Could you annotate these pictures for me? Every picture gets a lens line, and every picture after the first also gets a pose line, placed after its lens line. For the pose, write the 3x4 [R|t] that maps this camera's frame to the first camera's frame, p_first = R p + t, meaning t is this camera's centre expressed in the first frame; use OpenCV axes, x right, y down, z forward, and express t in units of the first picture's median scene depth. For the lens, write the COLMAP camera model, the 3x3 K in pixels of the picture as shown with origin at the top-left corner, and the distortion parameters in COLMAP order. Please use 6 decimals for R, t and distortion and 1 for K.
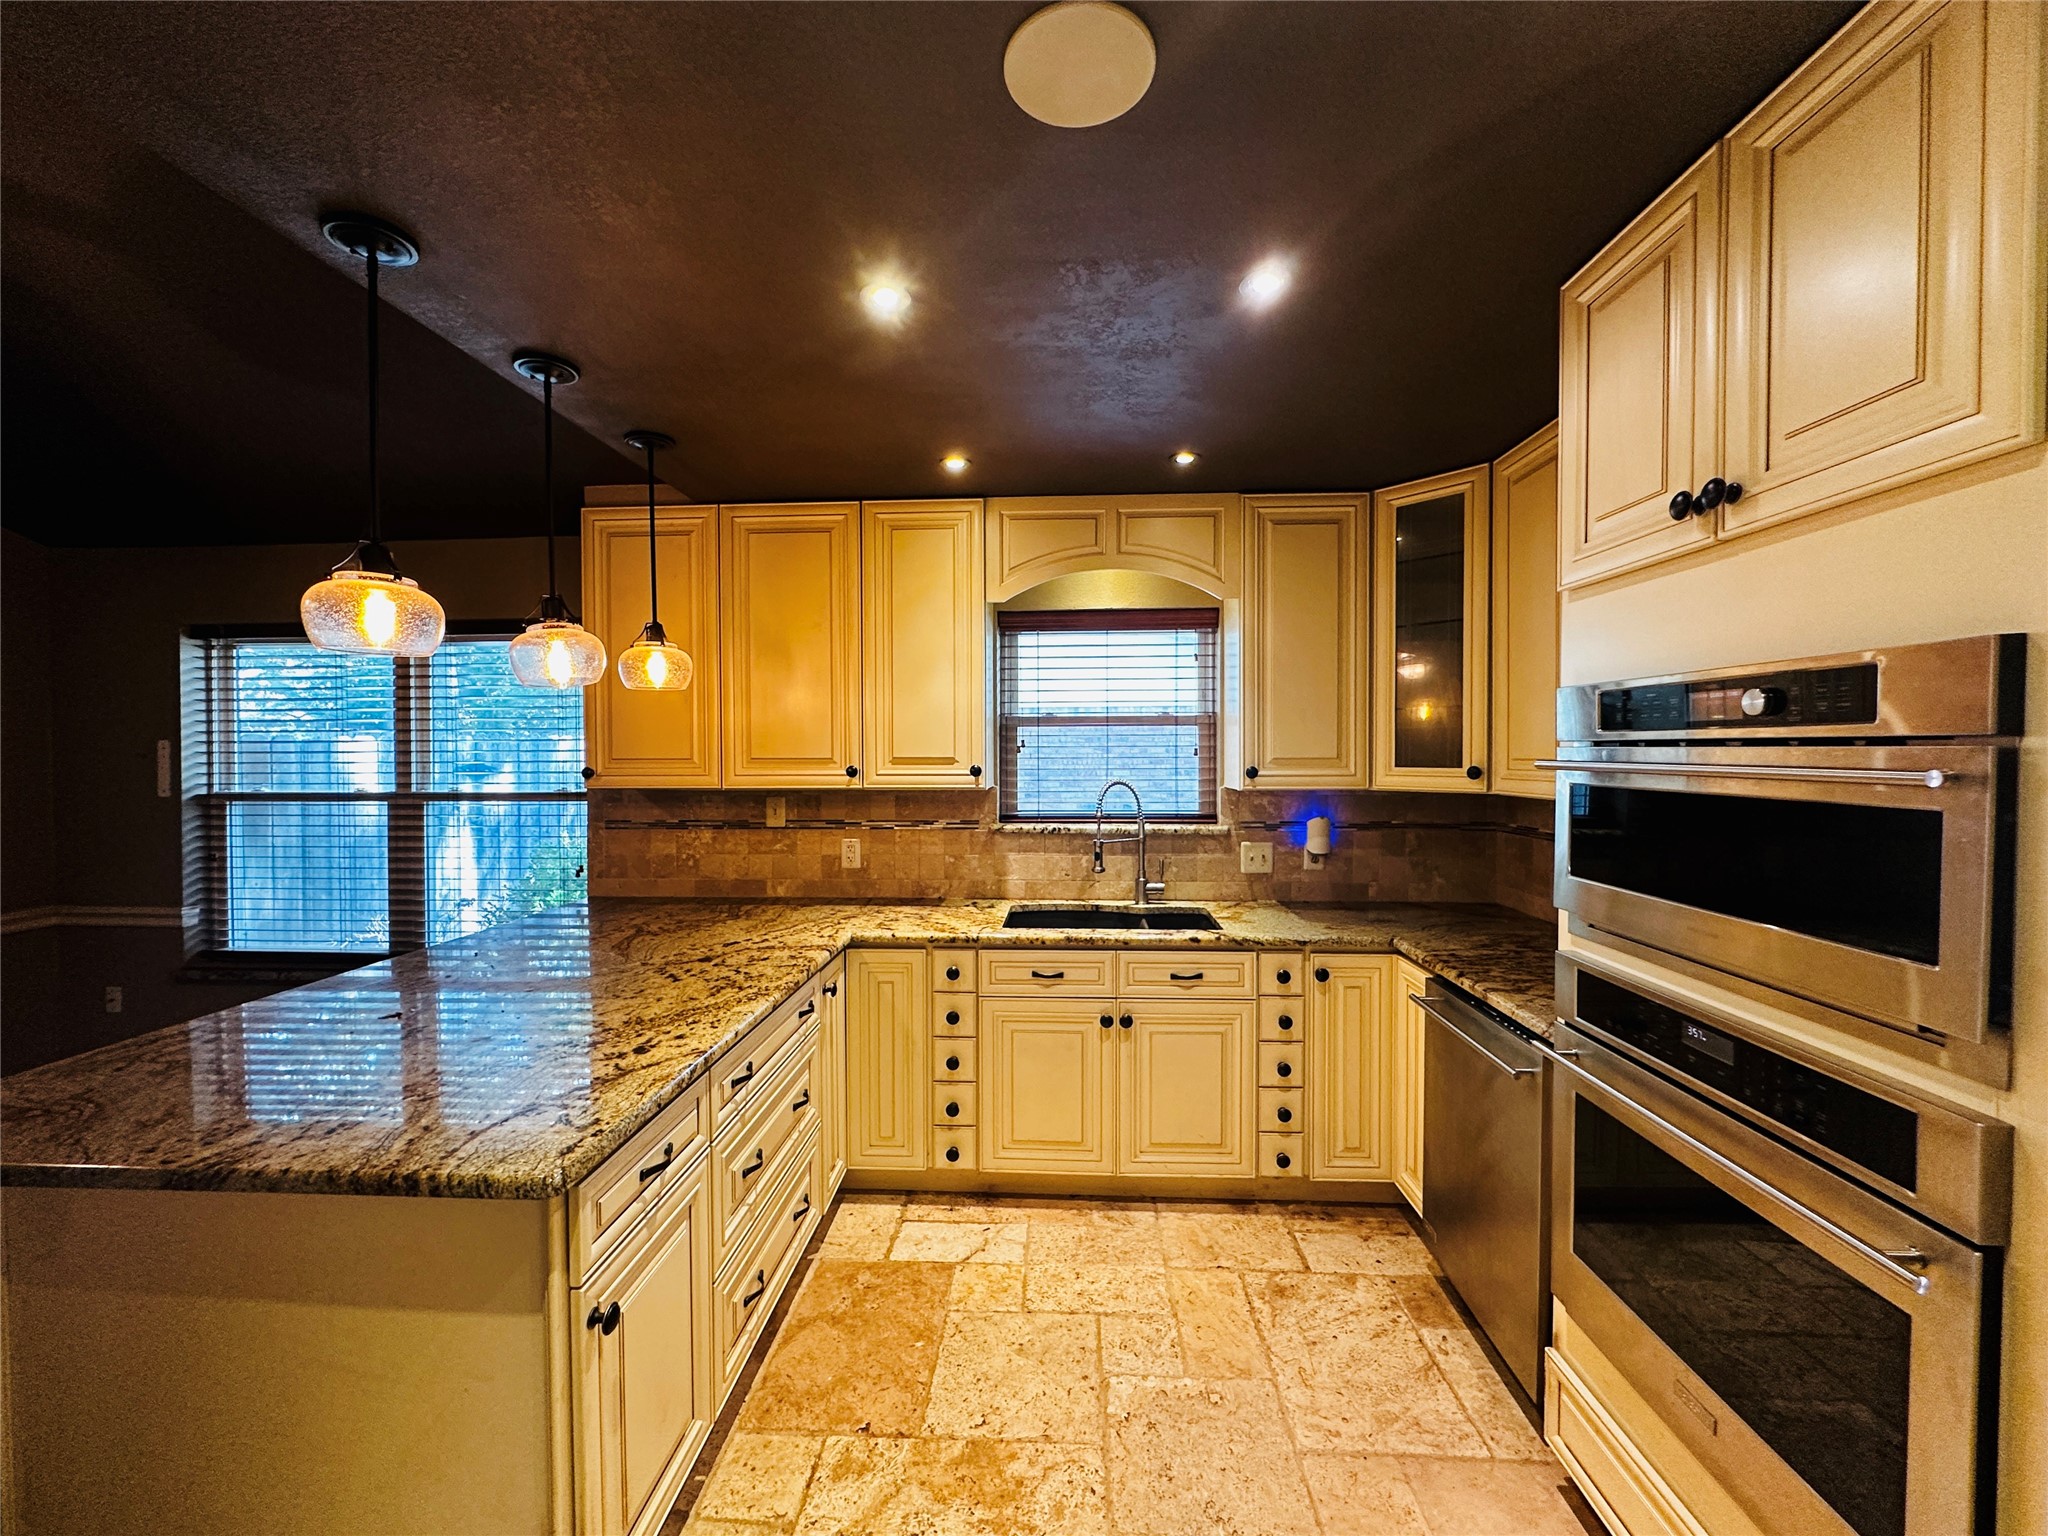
lens RADIAL K [[817.1, 0, 1025.2], [0, 817.1, 775.5], [0, 0, 1]] dist [-0.004461, -0.000278]
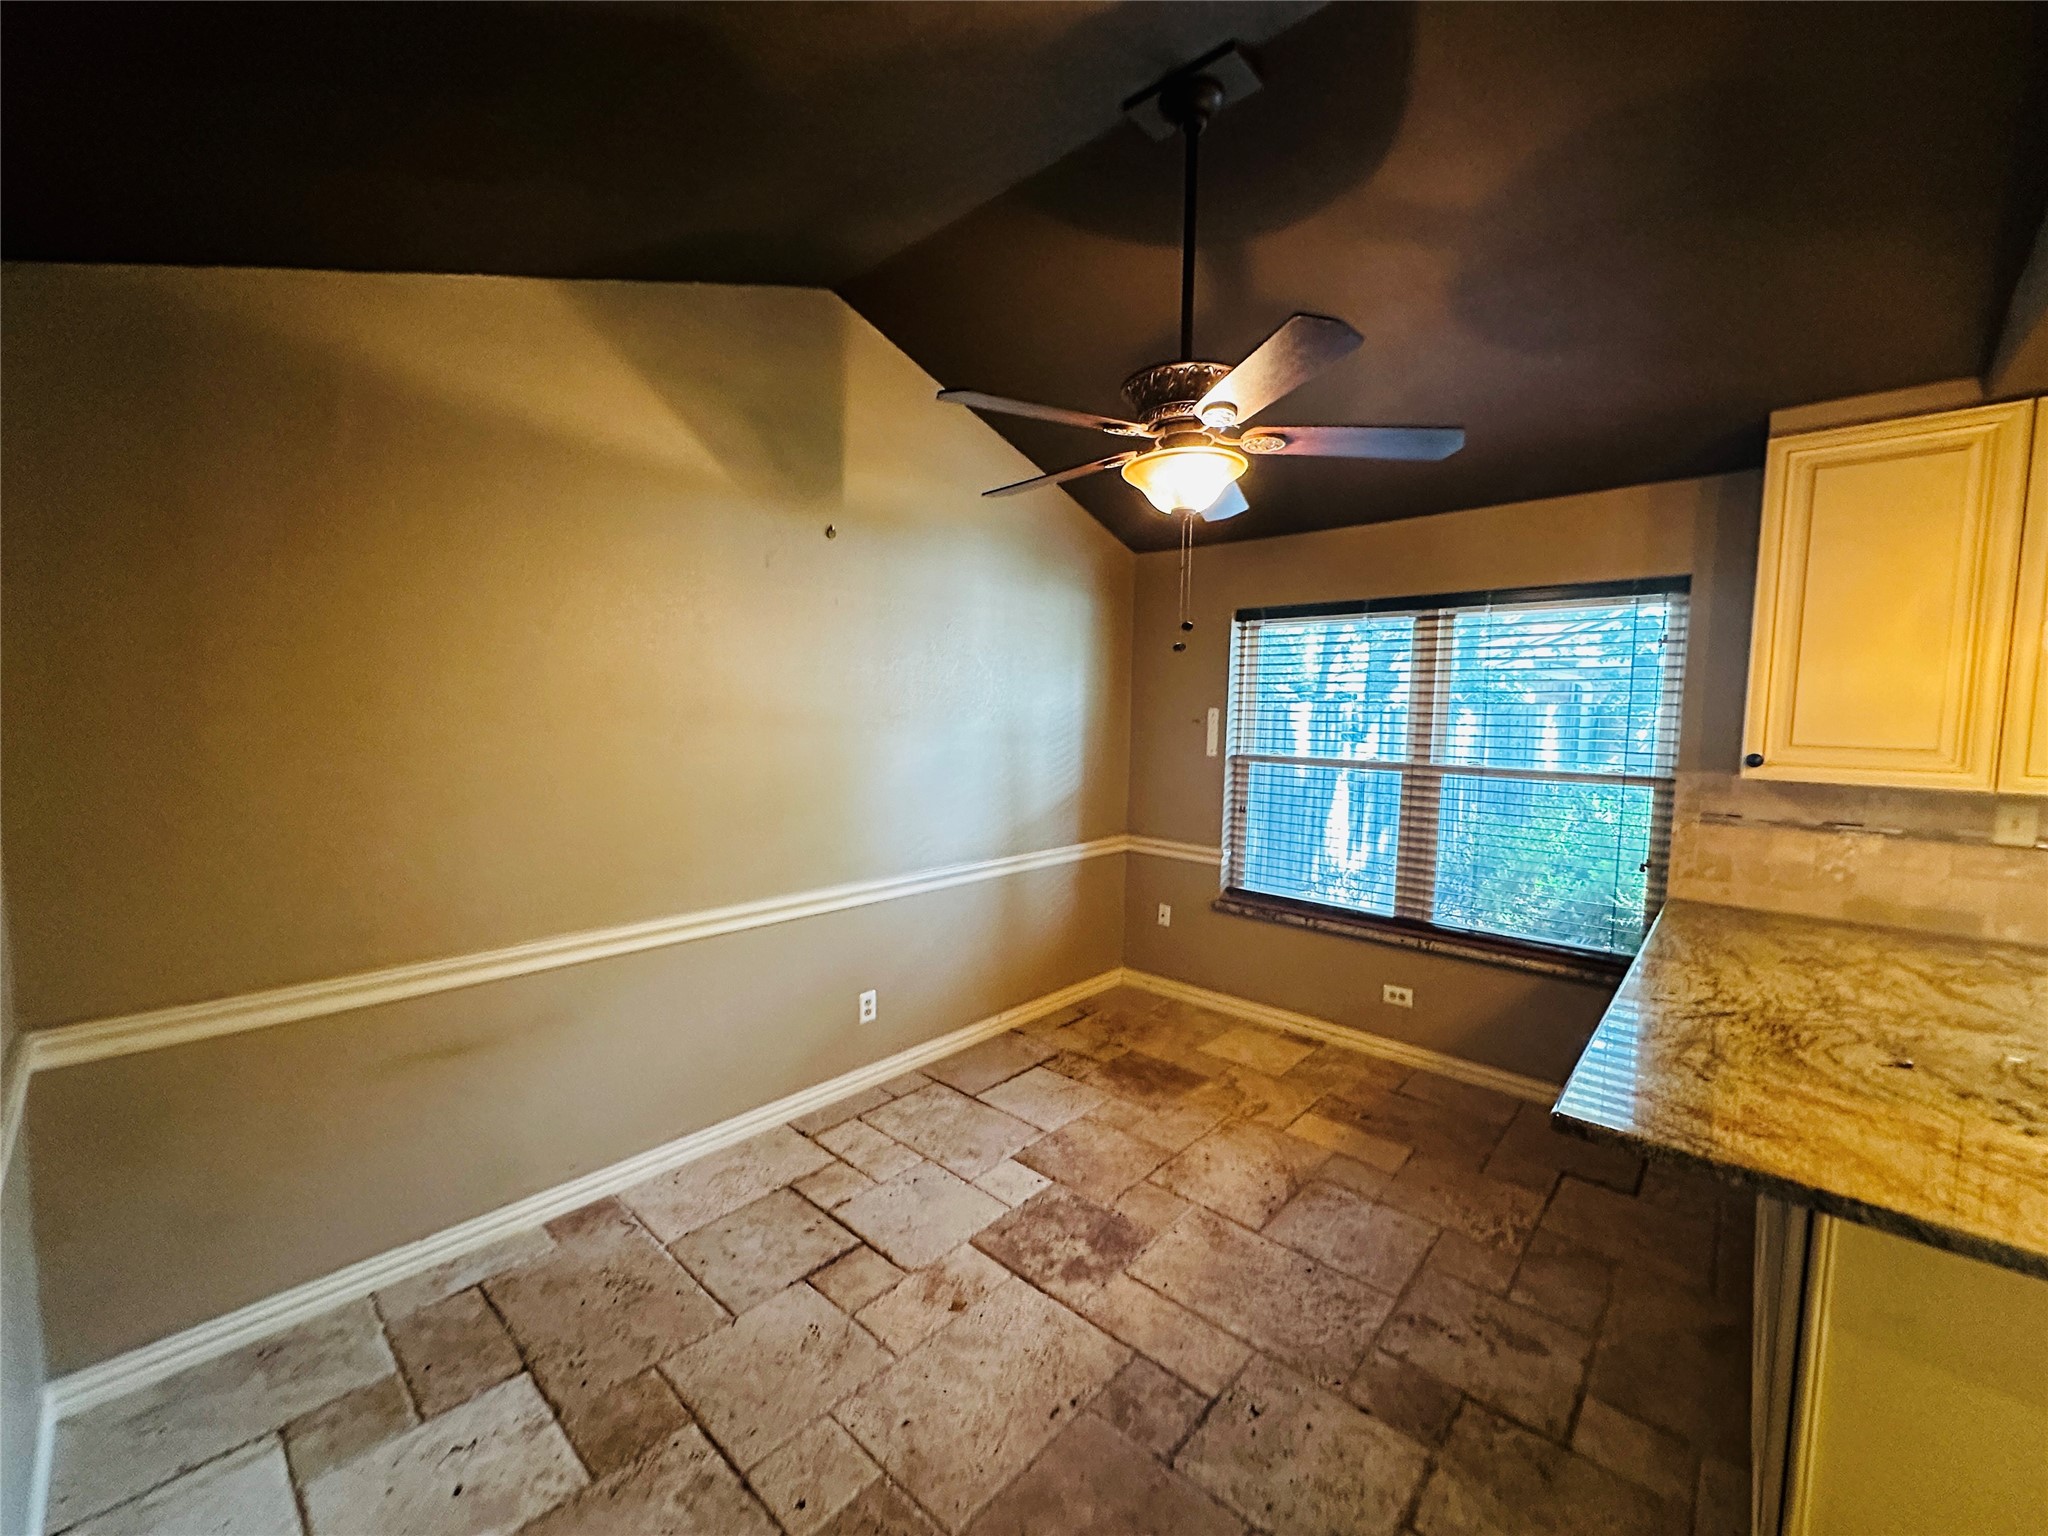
lens RADIAL K [[817.1, 0, 1033.4], [0, 817.1, 774.7], [0, 0, 1]] dist [-0.004461, -0.000278]
pose [[0.776332, 0.069767, -0.626451, -0.514238], [-0.044305, 0.997437, 0.056177, -0.001465], [0.628765, -0.015857, 0.777433, -0.103541]]
